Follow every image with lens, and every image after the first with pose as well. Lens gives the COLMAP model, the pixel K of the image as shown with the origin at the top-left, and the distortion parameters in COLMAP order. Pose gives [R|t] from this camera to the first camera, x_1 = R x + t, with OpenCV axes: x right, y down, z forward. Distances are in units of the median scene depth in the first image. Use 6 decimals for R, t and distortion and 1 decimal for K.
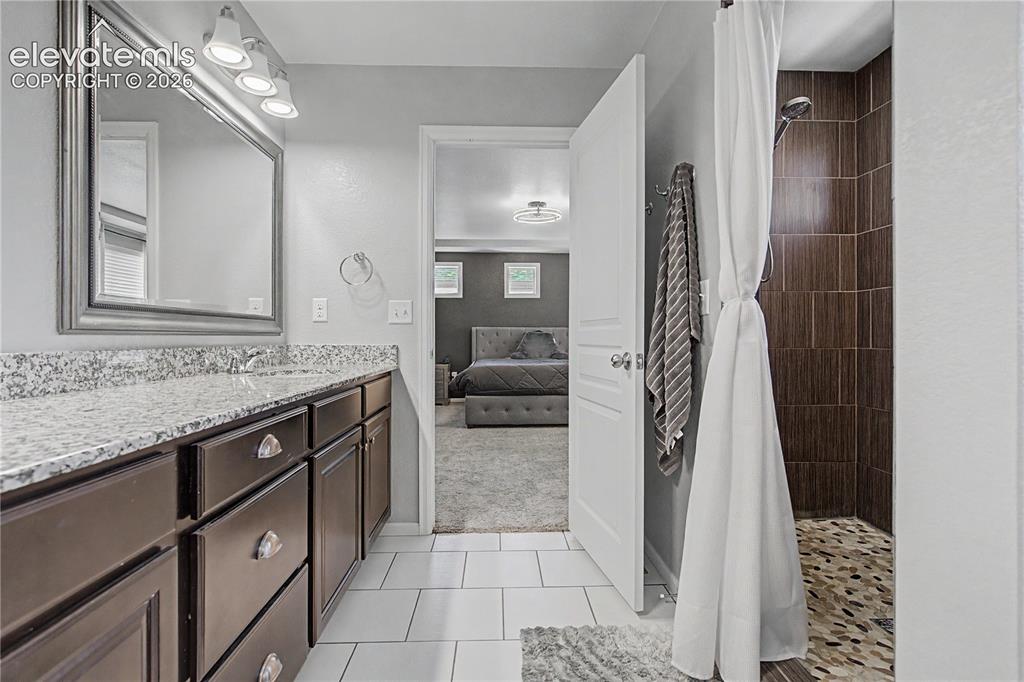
lens RADIAL K [[471.2, 0, 508.8], [0, 471.2, 337.5], [0, 0, 1]] dist [-0.004563, 0.000423]
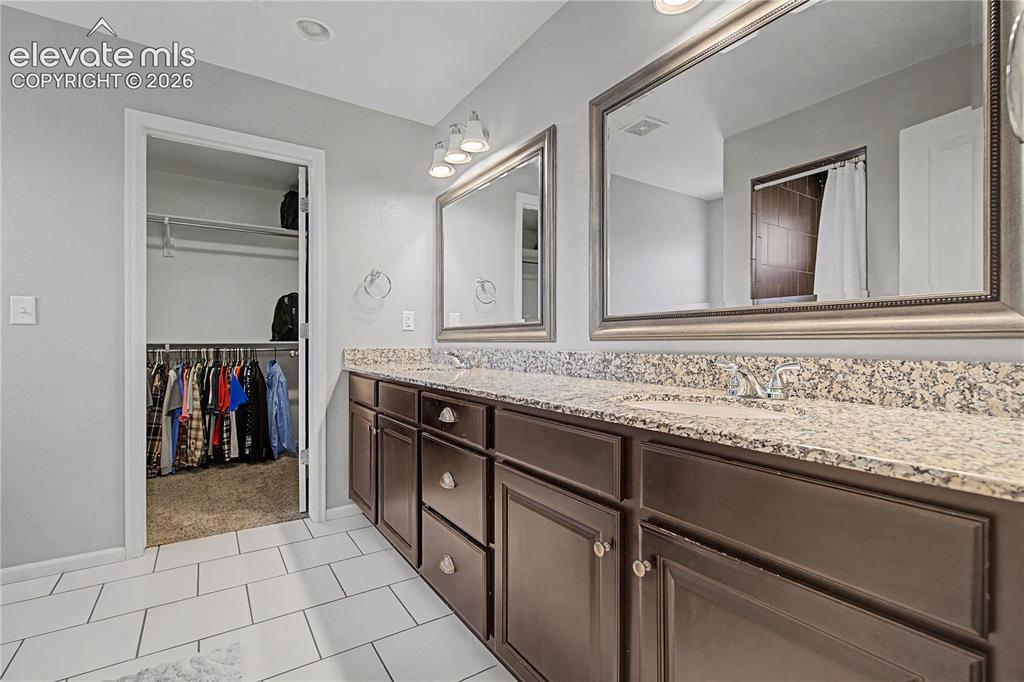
lens RADIAL K [[471.2, 0, 513.6], [0, 471.2, 342.4], [0, 0, 1]] dist [-0.004563, 0.000423]
pose [[-0.853619, 0.000021, -0.520898, 0.071286], [0.000114, 1.000000, -0.000146, -0.001188], [0.520898, -0.000185, -0.853619, 1.769417]]
